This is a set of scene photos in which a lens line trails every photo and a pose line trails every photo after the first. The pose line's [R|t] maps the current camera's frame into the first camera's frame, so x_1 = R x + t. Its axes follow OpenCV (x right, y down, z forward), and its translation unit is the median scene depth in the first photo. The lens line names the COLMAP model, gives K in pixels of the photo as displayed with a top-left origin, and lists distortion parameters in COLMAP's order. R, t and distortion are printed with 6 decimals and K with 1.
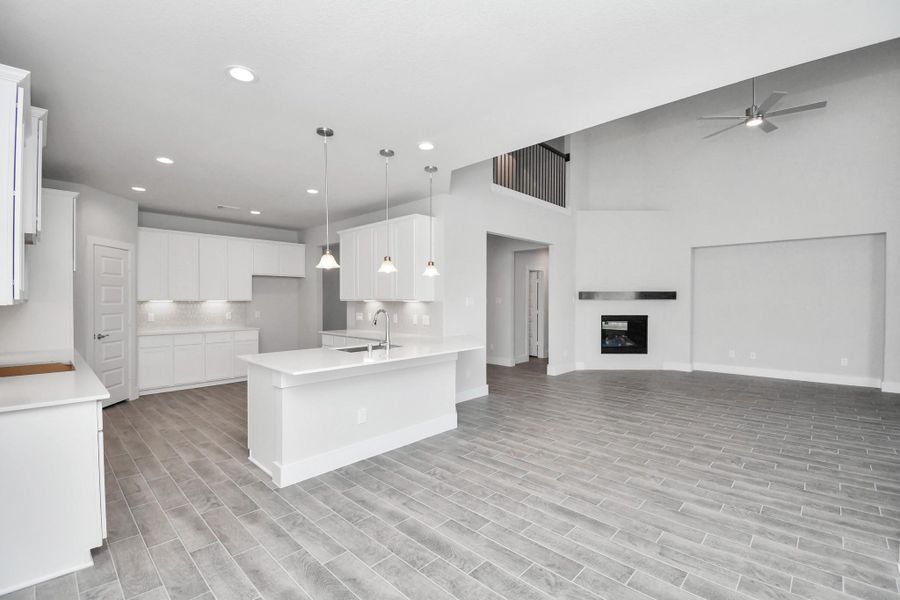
lens RADIAL K [[394.2, 0, 449.3], [0, 394.2, 301.5], [0, 0, 1]] dist [-0.009508, -0.002617]
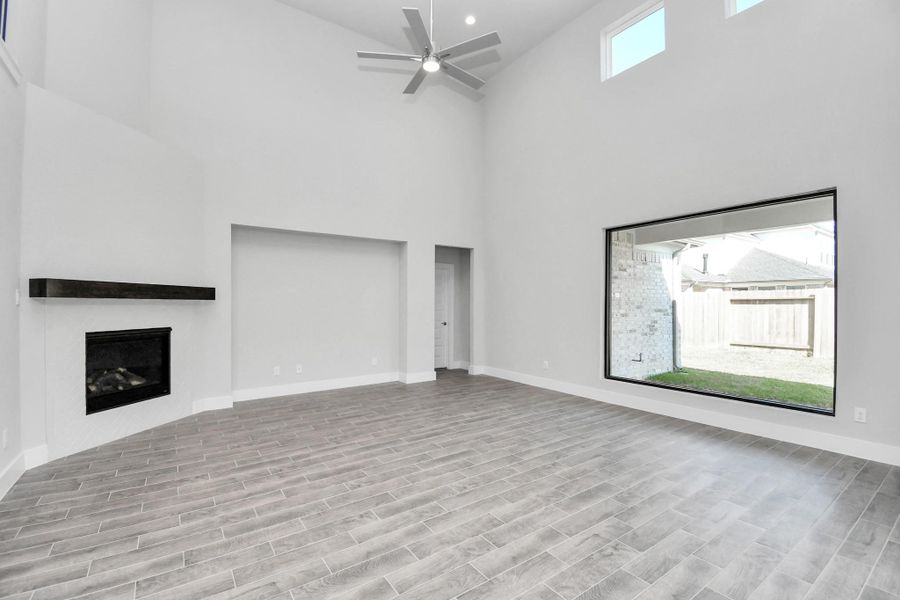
lens RADIAL K [[394.2, 0, 443.1], [0, 394.2, 301.8], [0, 0, 1]] dist [-0.009508, -0.002617]
pose [[0.201305, 0.007201, 0.979502, 0.034853], [0.005362, 0.999950, -0.008454, 0.010355], [-0.979514, 0.006954, 0.201257, 0.997471]]
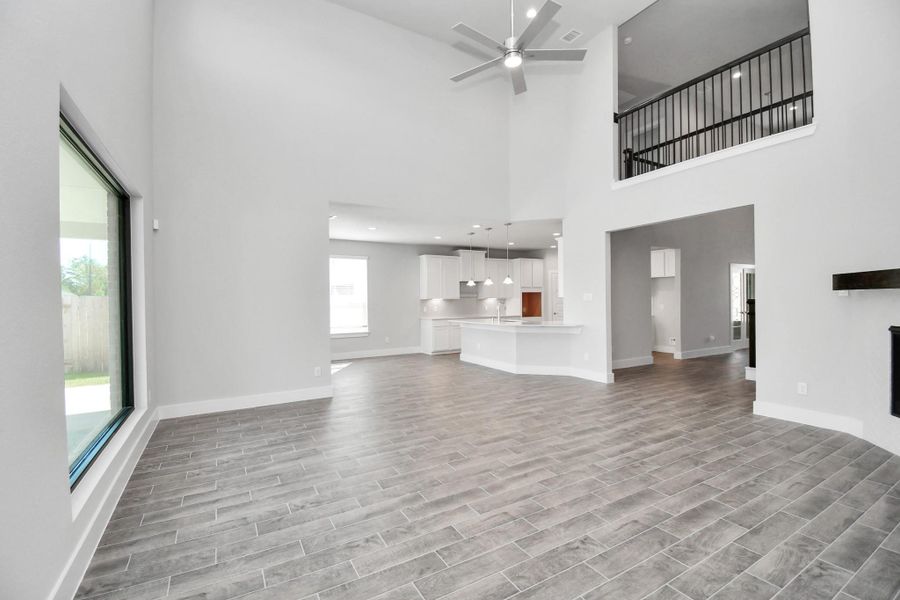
lens RADIAL K [[394.2, 0, 449.0], [0, 394.2, 296.0], [0, 0, 1]] dist [-0.009508, -0.002617]
pose [[-0.268781, -0.002944, -0.963197, 1.880698], [0.004358, 0.999981, -0.004272, 0.003963], [0.963192, -0.005346, -0.268763, 1.310861]]
